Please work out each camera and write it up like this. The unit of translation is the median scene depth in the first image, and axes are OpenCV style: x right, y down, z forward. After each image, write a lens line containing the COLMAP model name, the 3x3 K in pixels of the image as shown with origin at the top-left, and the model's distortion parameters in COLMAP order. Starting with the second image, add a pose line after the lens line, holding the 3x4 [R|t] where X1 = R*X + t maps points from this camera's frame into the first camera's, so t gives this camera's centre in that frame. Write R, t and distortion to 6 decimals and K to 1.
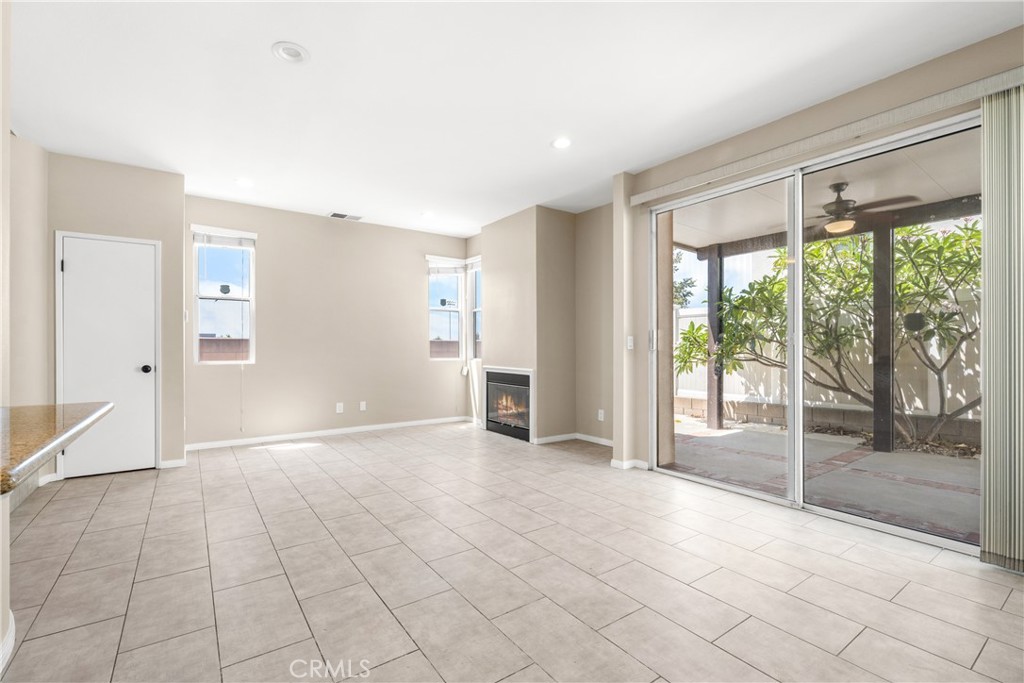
lens RADIAL K [[458.1, 0, 507.1], [0, 458.1, 347.4], [0, 0, 1]] dist [-0.015887, -0.000044]
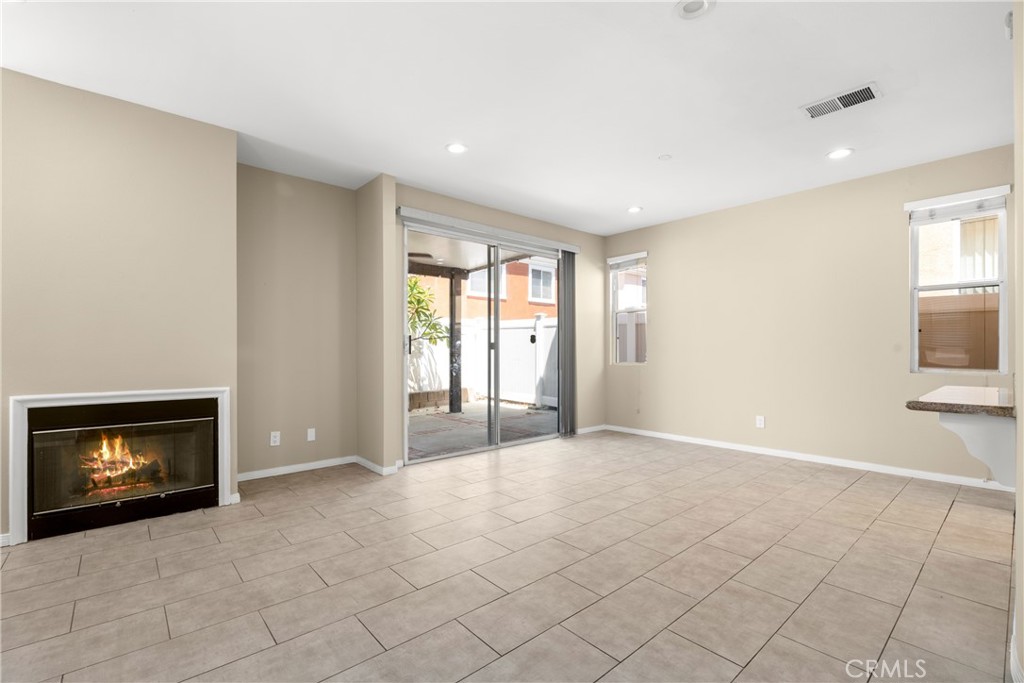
lens RADIAL K [[458.1, 0, 507.1], [0, 458.1, 347.4], [0, 0, 1]] dist [-0.015887, -0.000044]
pose [[-0.103479, 0.003714, 0.994625, -0.847526], [0.003872, 0.999987, -0.003331, -0.005174], [-0.994624, 0.003507, -0.103492, 0.941348]]
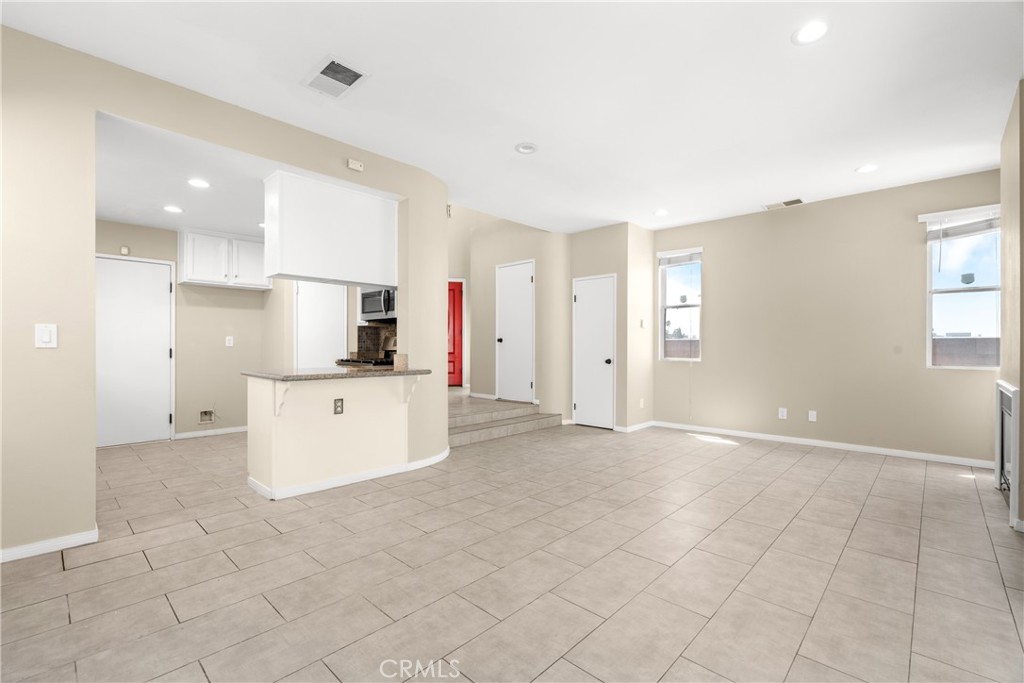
lens RADIAL K [[449.3, 0, 507.8], [0, 449.3, 347.9], [0, 0, 1]] dist [-0.000852, -0.000069]
pose [[0.190277, 0.004697, -0.981719, 0.629498], [-0.005185, 0.999979, 0.003779, -0.000103], [0.981717, 0.004371, 0.190297, 0.431791]]
